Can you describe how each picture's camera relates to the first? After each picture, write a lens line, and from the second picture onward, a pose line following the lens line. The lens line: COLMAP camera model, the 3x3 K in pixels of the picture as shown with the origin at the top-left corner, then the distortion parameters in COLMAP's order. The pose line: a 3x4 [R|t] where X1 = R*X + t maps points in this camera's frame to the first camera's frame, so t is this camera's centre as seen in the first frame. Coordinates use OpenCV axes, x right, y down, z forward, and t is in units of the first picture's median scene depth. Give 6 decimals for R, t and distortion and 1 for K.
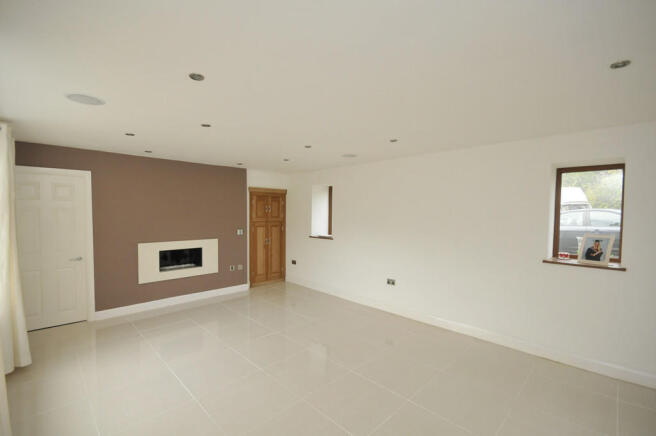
lens RADIAL K [[284.5, 0, 325.4], [0, 284.5, 217.5], [0, 0, 1]] dist [0.000465, 0.000009]
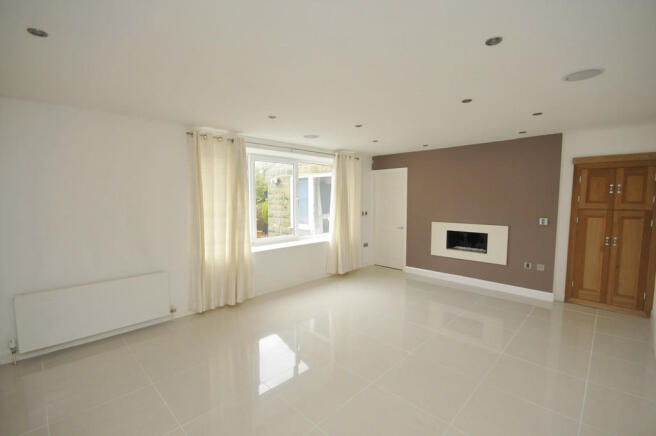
lens RADIAL K [[284.5, 0, 325.4], [0, 284.5, 217.5], [0, 0, 1]] dist [0.000465, 0.000009]
pose [[0.024247, 0.074170, -0.996951, 0.408660], [-0.005685, 0.997238, 0.074053, -0.010992], [0.999690, 0.003872, 0.024602, 0.382893]]
